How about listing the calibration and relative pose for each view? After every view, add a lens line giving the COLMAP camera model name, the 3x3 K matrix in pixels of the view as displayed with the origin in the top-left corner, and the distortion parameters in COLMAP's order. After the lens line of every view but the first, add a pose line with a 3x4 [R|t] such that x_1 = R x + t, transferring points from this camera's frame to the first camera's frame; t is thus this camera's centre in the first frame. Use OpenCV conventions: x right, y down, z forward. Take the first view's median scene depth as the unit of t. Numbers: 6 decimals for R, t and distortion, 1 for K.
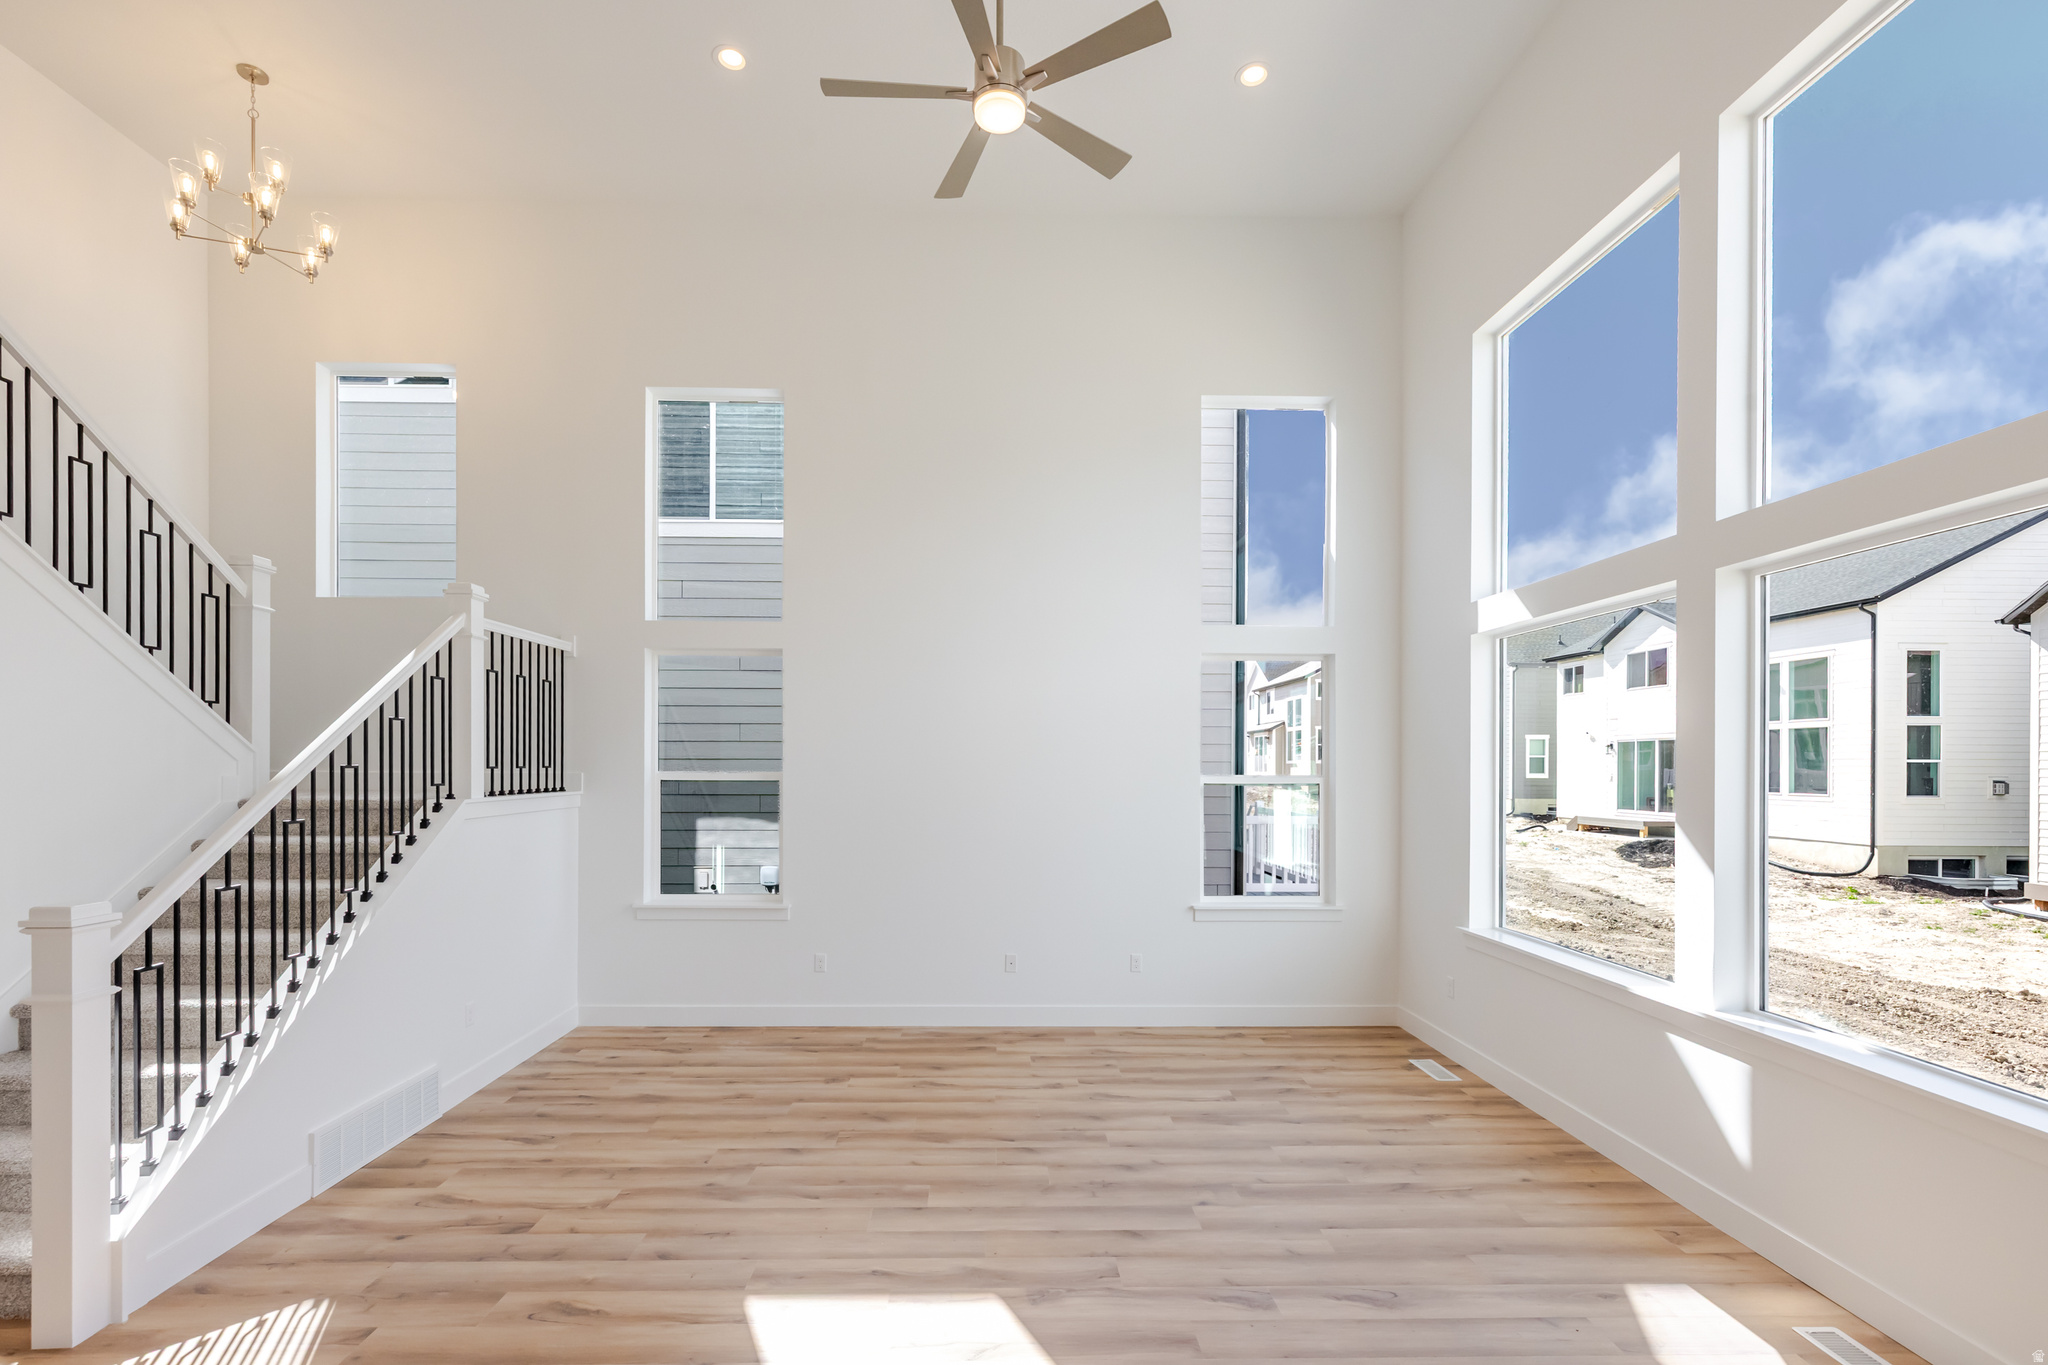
lens RADIAL K [[892.3, 0, 1013.9], [0, 892.3, 767.1], [0, 0, 1]] dist [-0.000614, 0.000228]
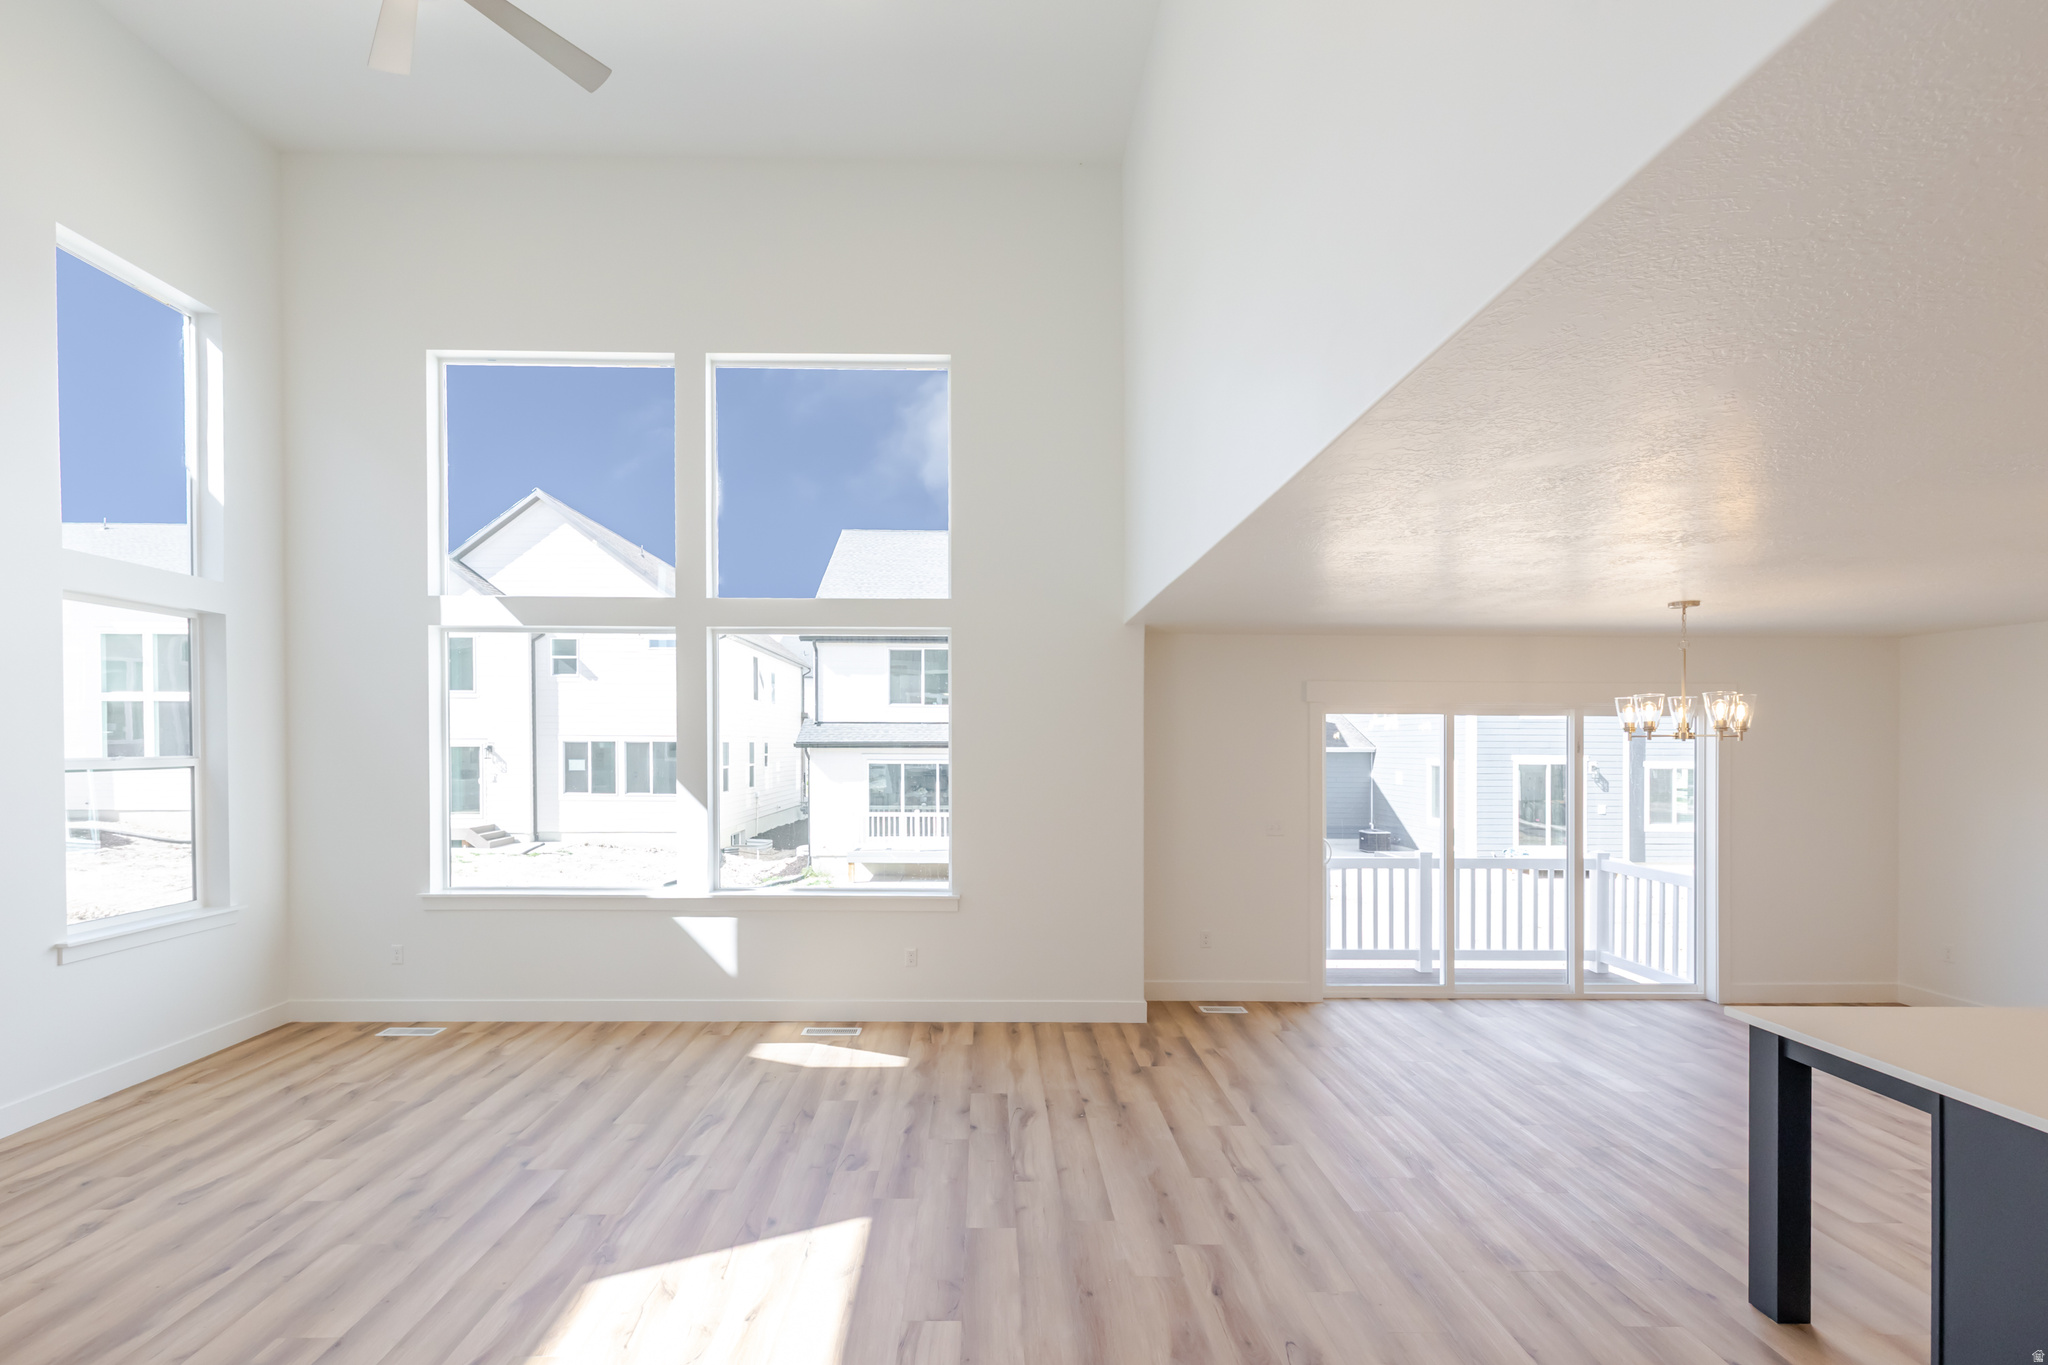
lens RADIAL K [[892.3, 0, 988.3], [0, 892.3, 751.8], [0, 0, 1]] dist [-0.000614, 0.000228]
pose [[0.022622, -0.016600, 0.999606, -0.677634], [-0.002507, 0.999858, 0.016661, -0.013017], [-0.999741, -0.002883, 0.022577, 0.356517]]
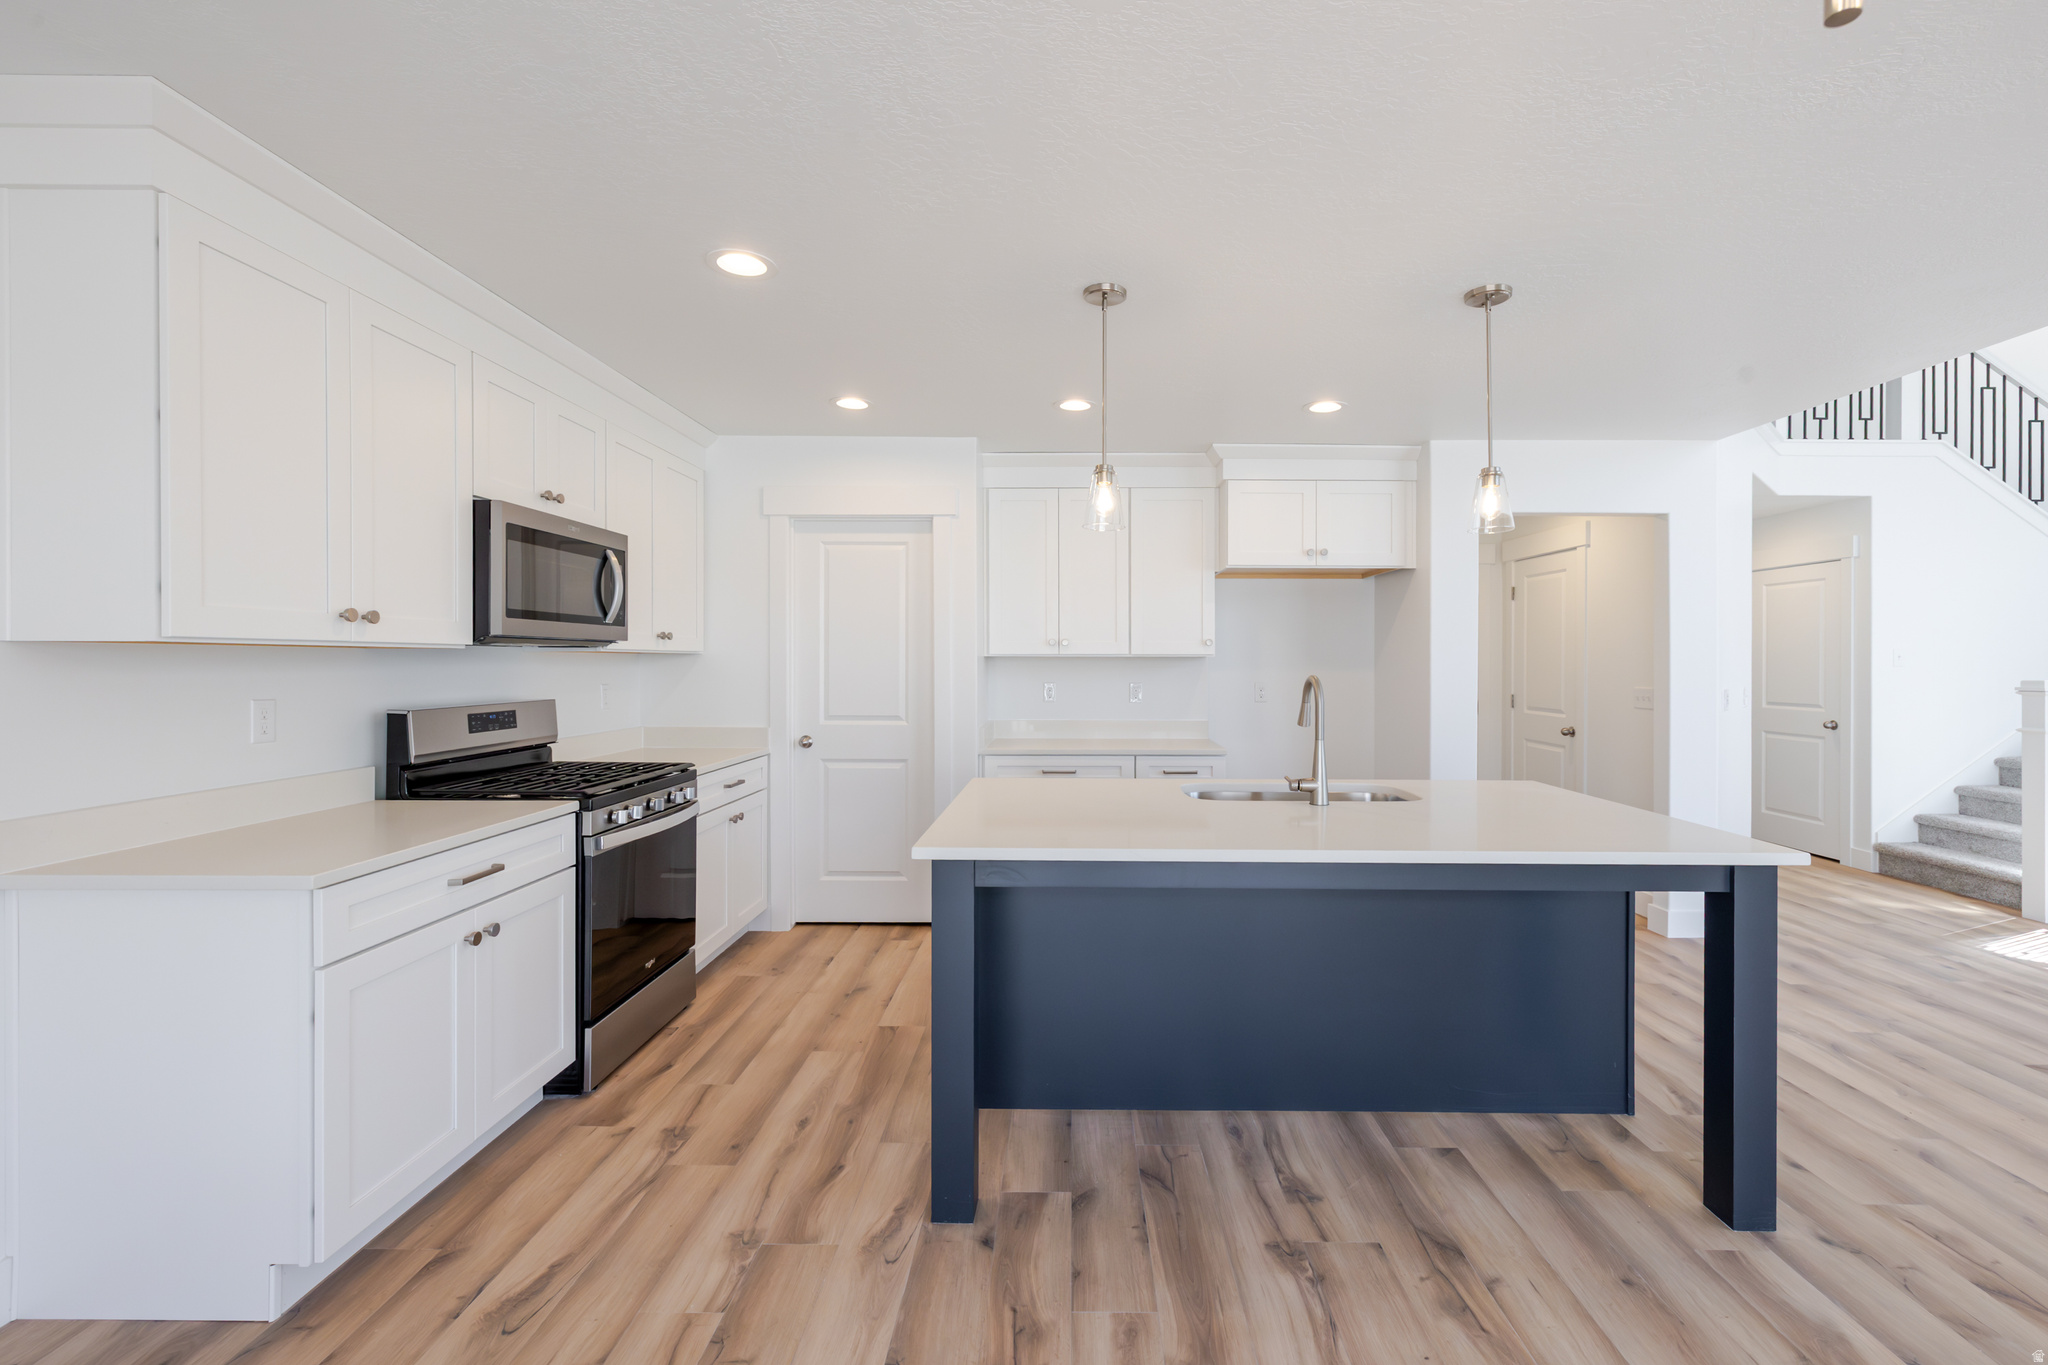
lens RADIAL K [[892.3, 0, 1067.2], [0, 892.3, 652.8], [0, 0, 1]] dist [-0.000614, 0.000228]
pose [[-0.027512, -0.018180, -0.999456, 0.492700], [-0.004720, 0.999826, -0.018057, 0.086033], [0.999610, 0.004221, -0.027593, -0.568449]]
